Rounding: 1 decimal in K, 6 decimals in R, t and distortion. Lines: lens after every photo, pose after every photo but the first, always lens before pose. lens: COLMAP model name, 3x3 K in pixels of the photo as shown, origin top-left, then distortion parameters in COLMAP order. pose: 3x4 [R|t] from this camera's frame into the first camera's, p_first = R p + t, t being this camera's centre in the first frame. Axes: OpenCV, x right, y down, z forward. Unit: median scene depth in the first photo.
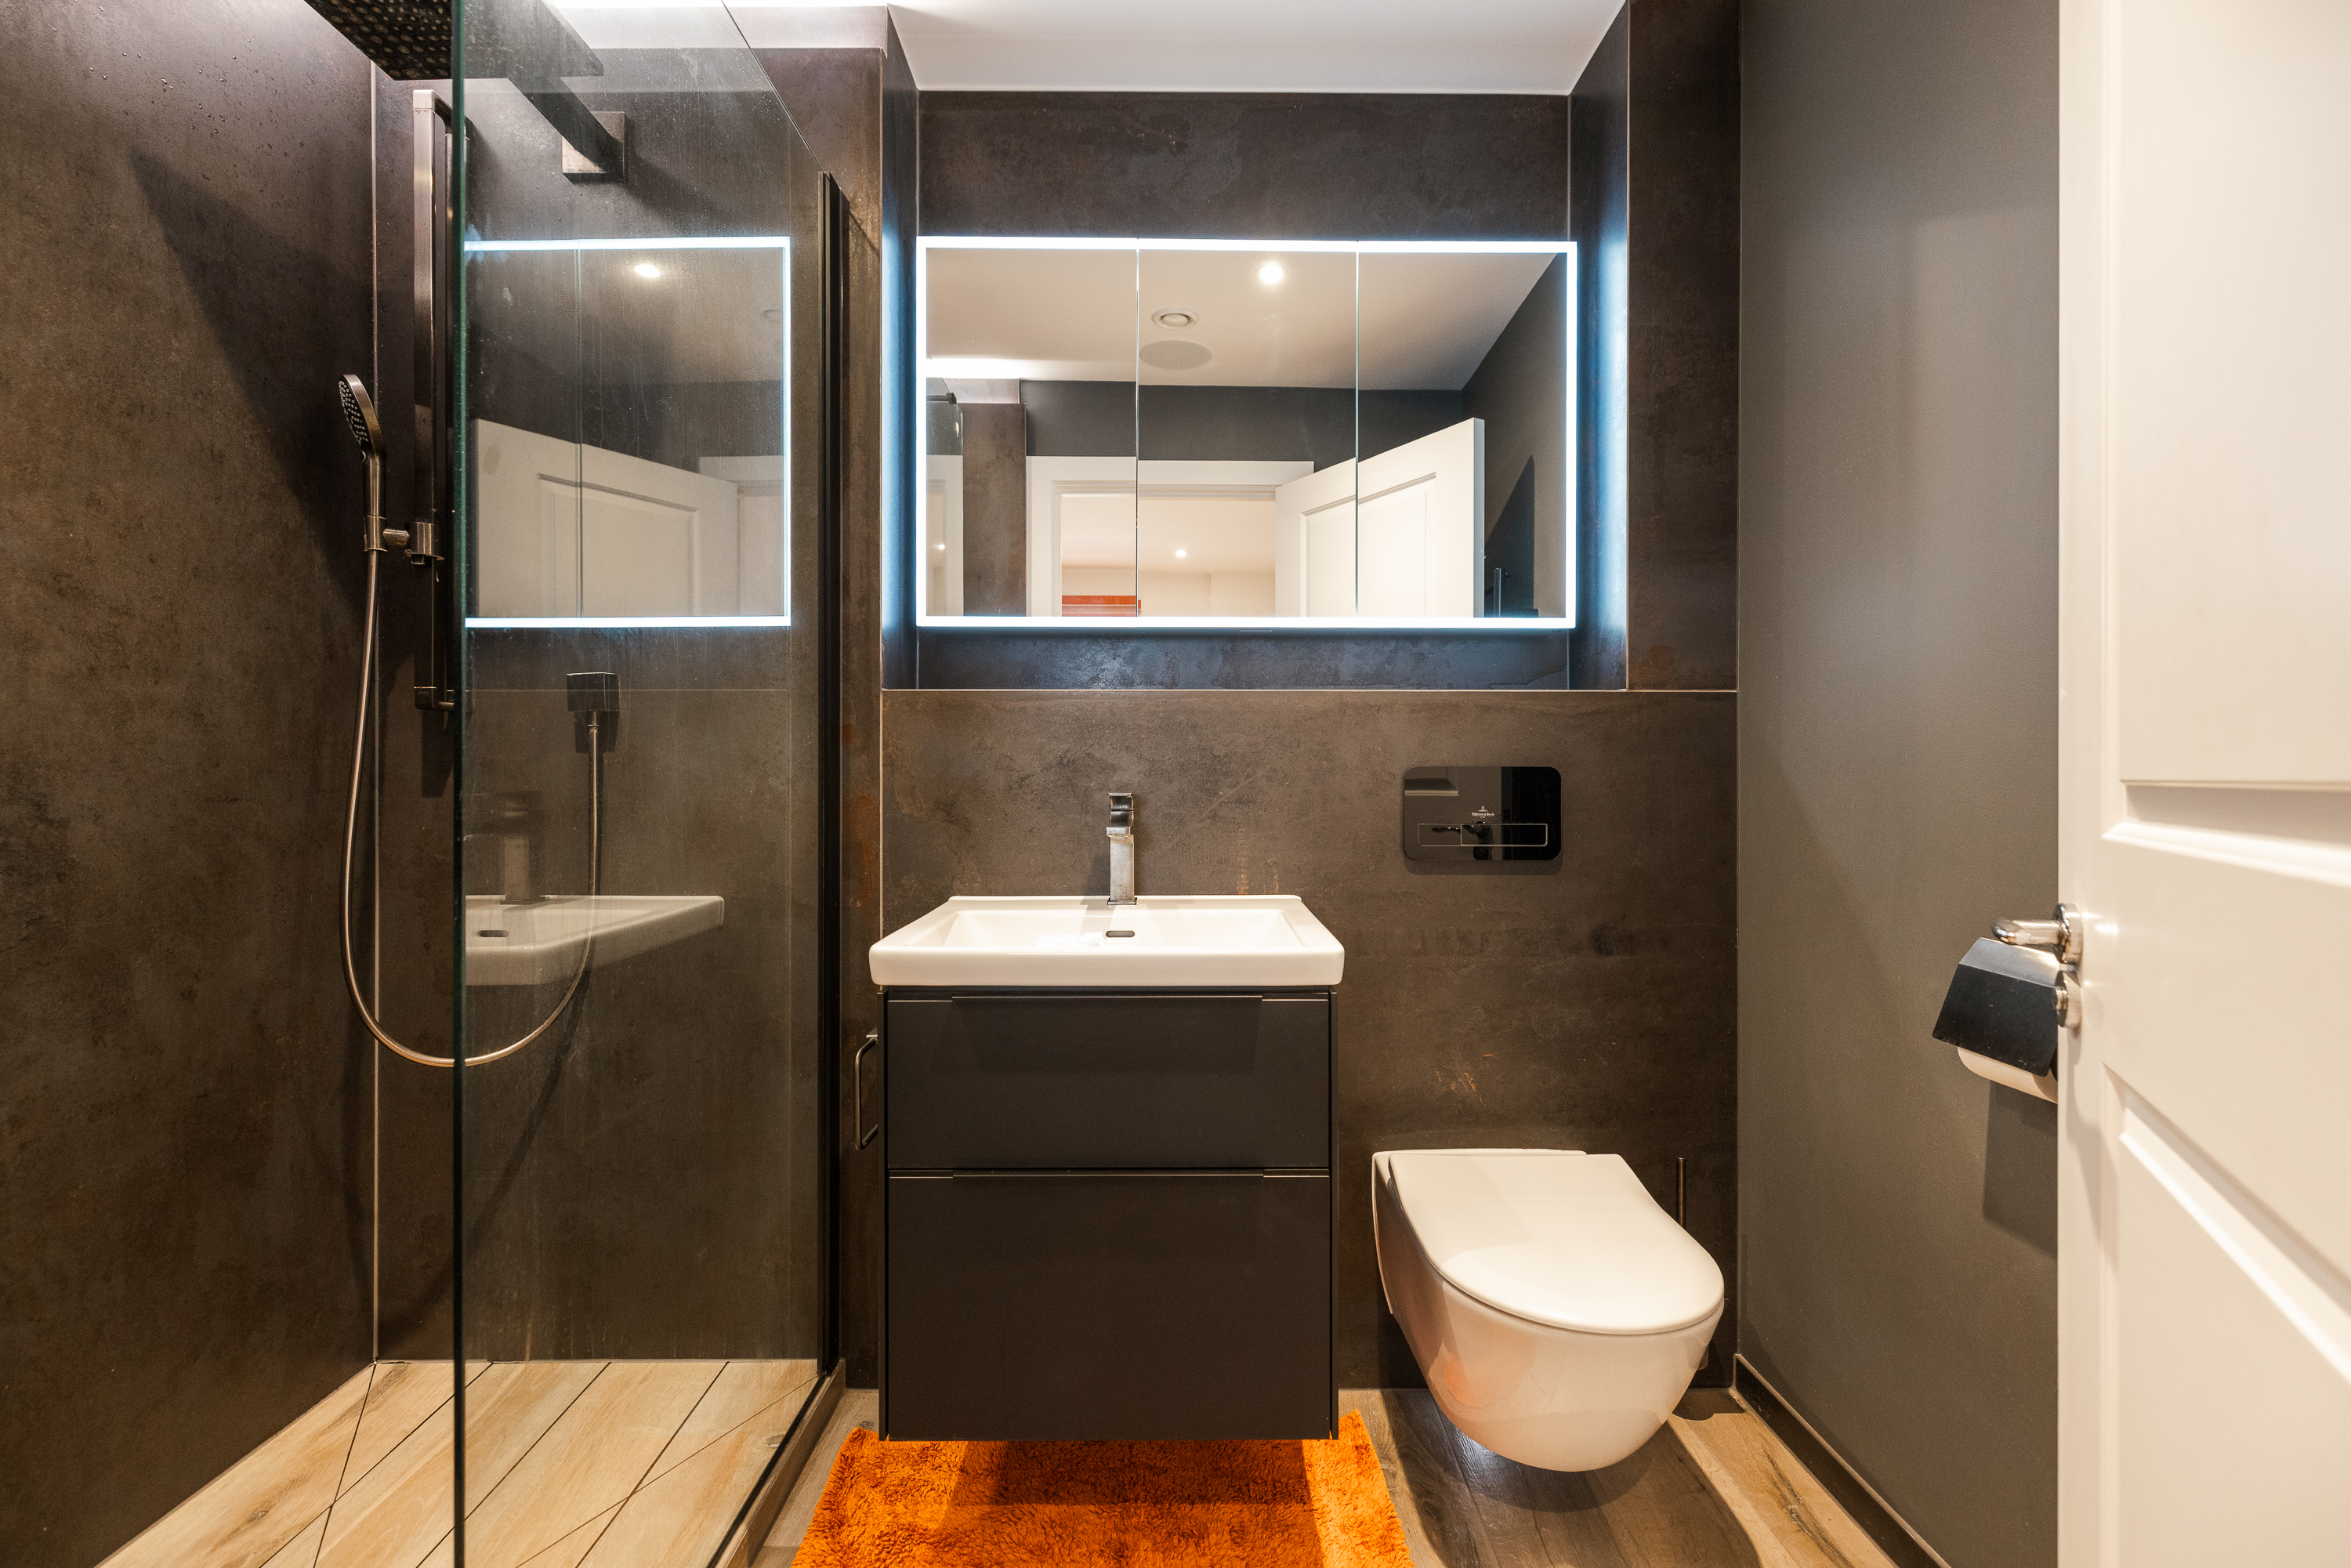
lens RADIAL K [[1019.6, 0, 1162.0], [0, 1019.6, 768.7], [0, 0, 1]] dist [0.000976, 0.000029]
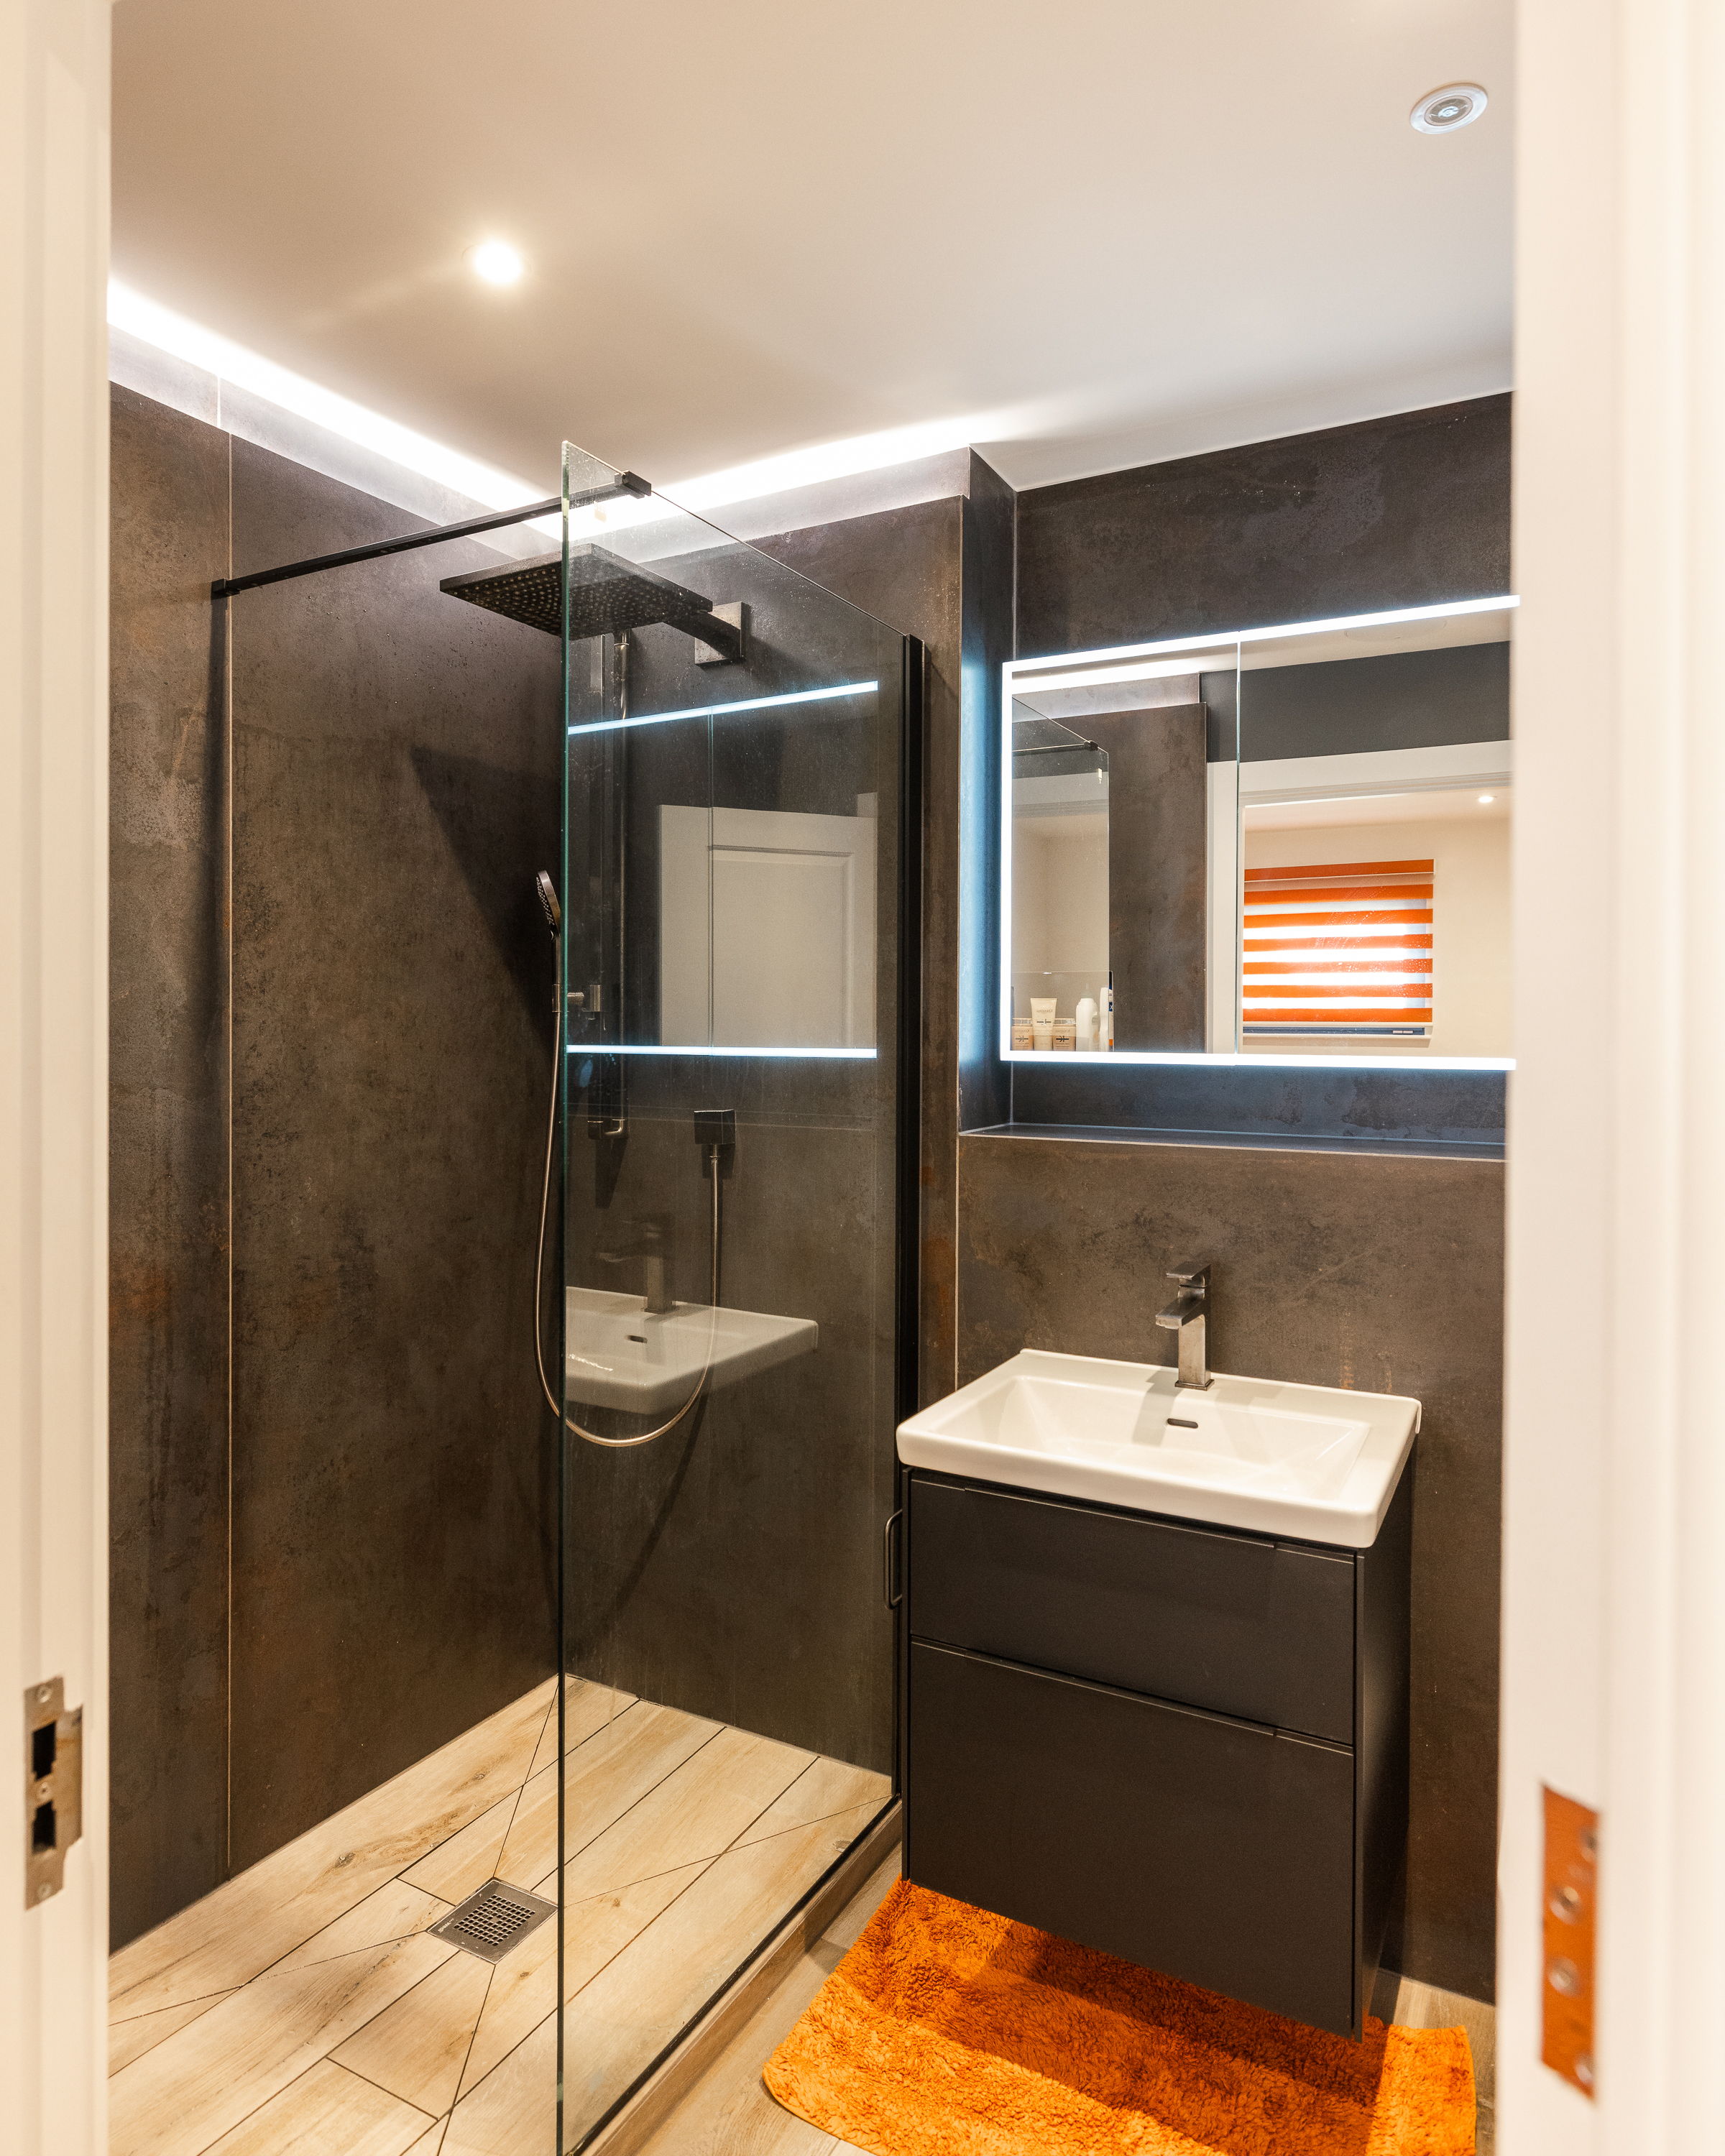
lens RADIAL K [[1304.2, 0, 817.5], [0, 1304.2, 1035.6], [0, 0, 1]] dist [-0.011909, 0.004025]
pose [[0.872306, 0.014667, -0.488741, 0.238340], [-0.009496, 0.999870, 0.013057, -0.198828], [0.488868, -0.006749, 0.872331, -0.187680]]
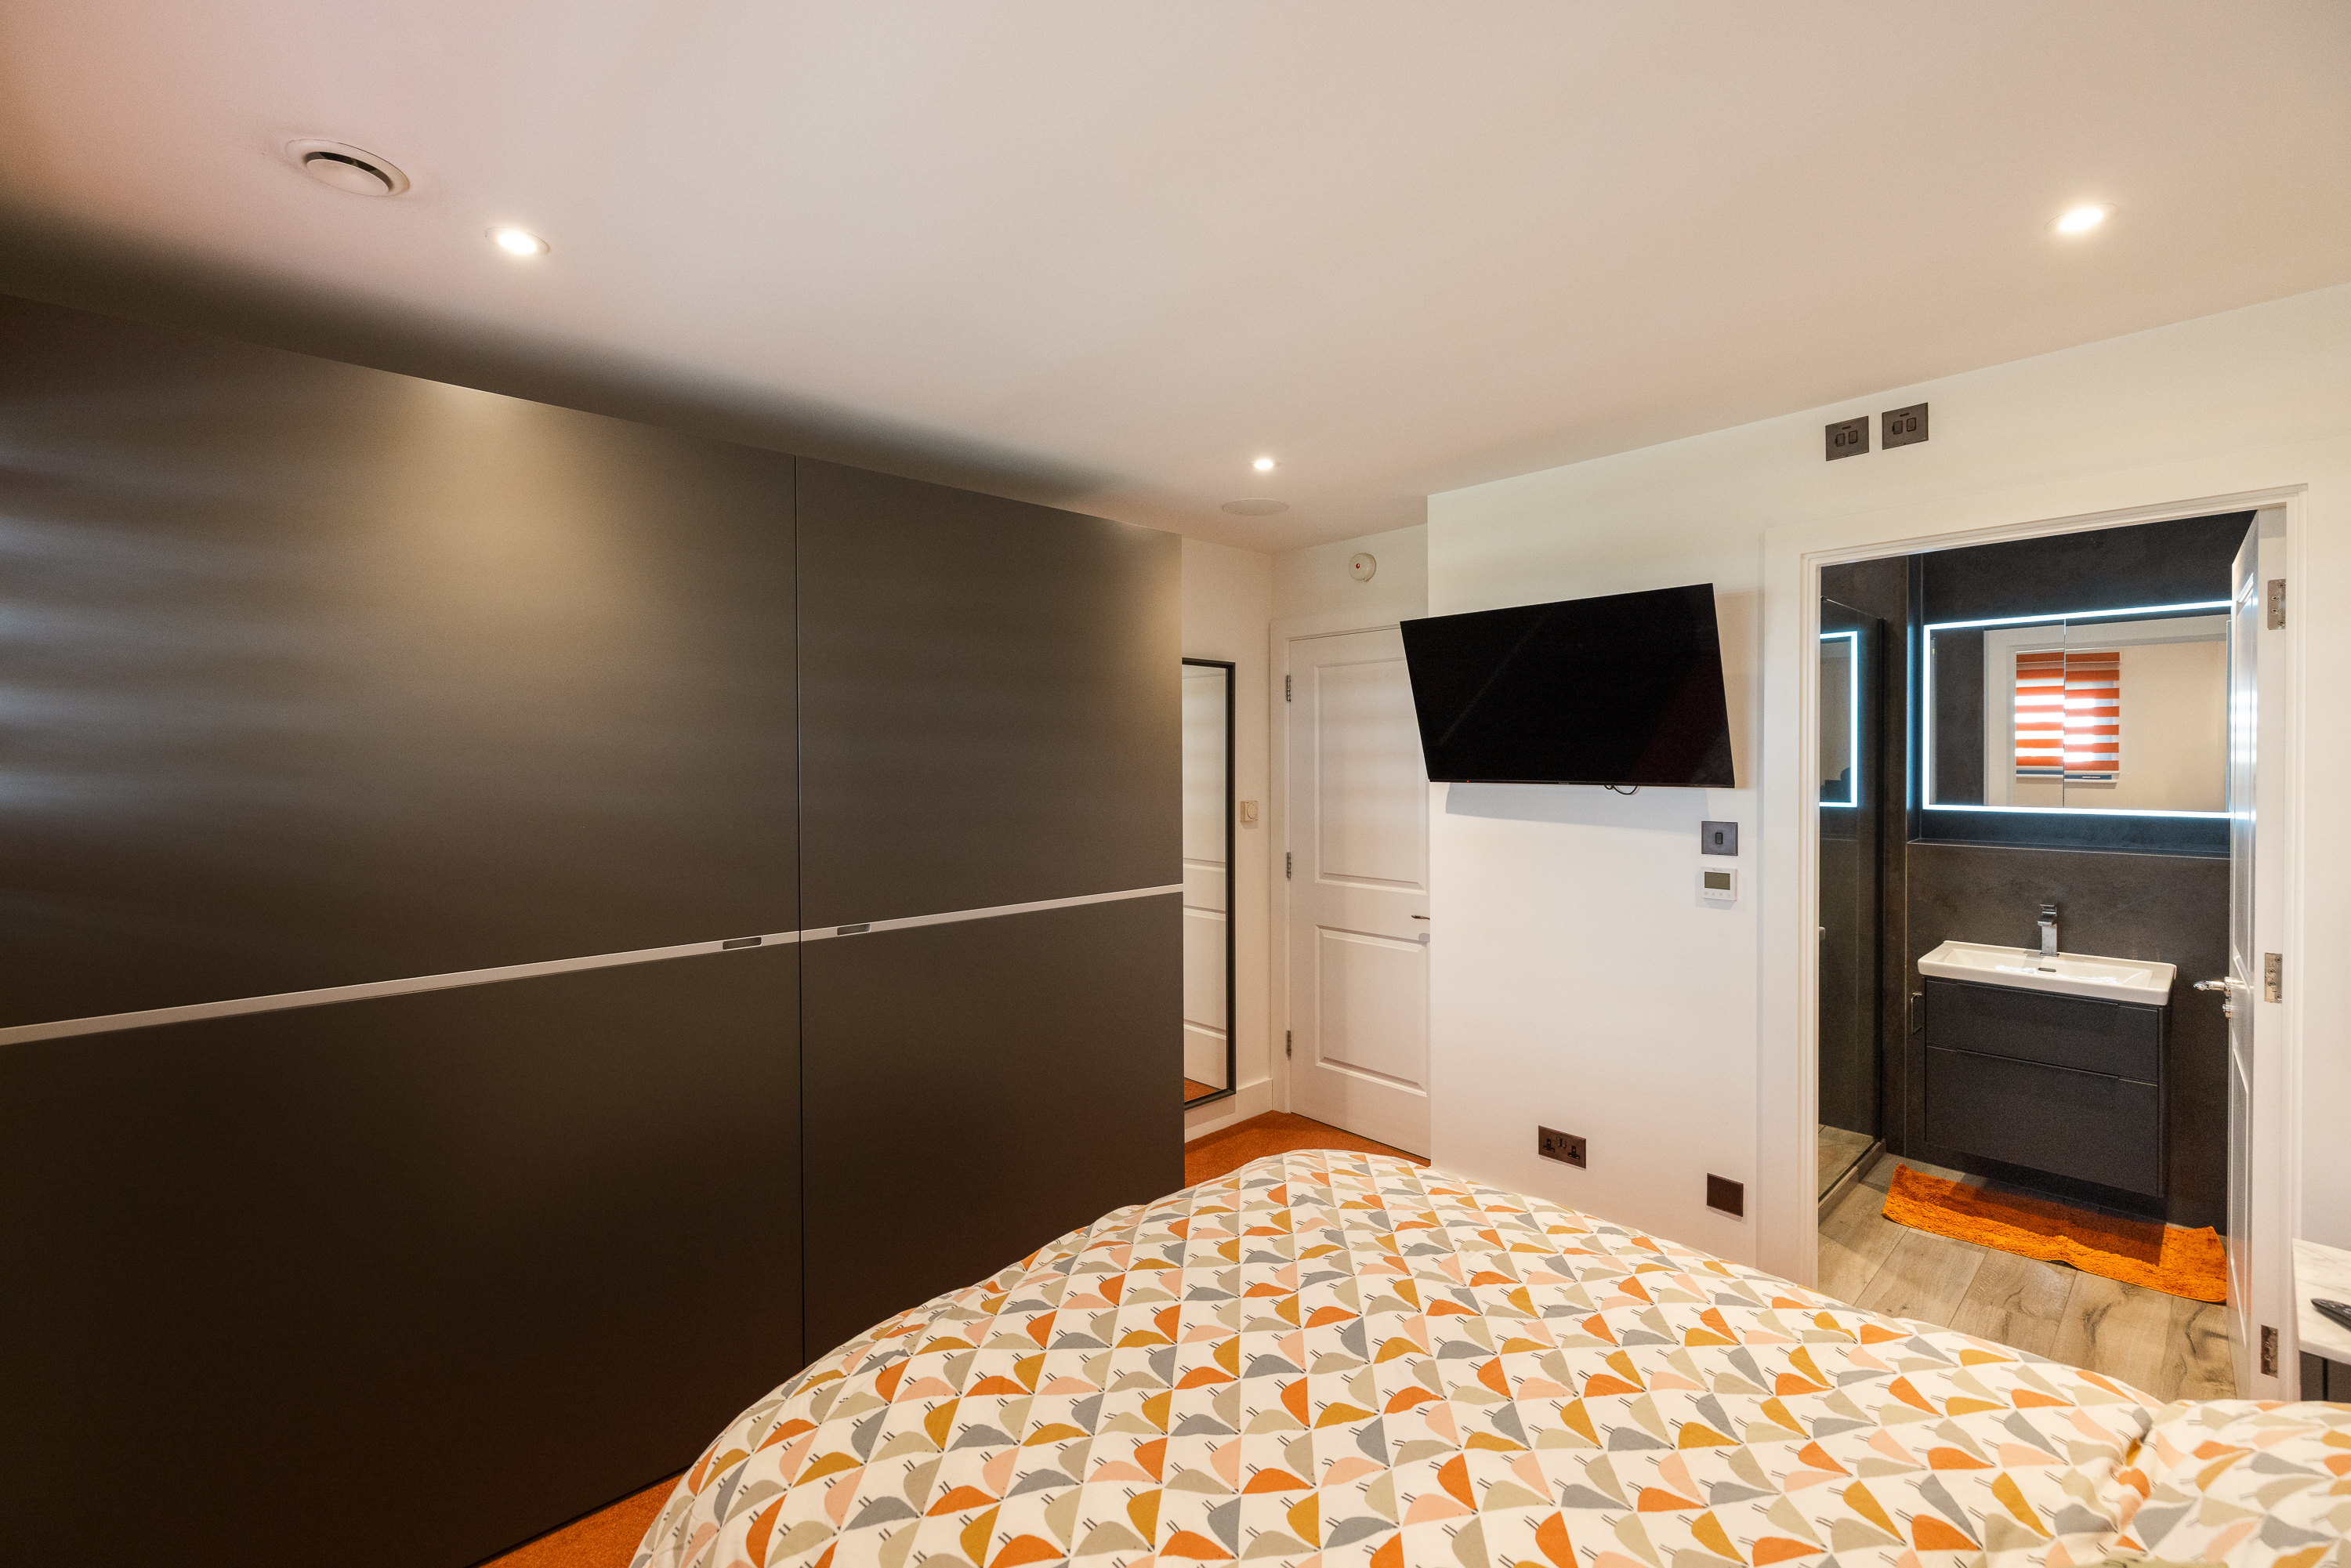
lens RADIAL K [[990.7, 0, 1182.6], [0, 990.7, 771.8], [0, 0, 1]] dist [-0.001853, -0.000055]
pose [[0.694661, 0.010036, -0.719267, 0.182796], [0.001238, 0.999885, 0.015147, -0.278920], [0.719336, -0.011412, 0.694569, -1.692726]]
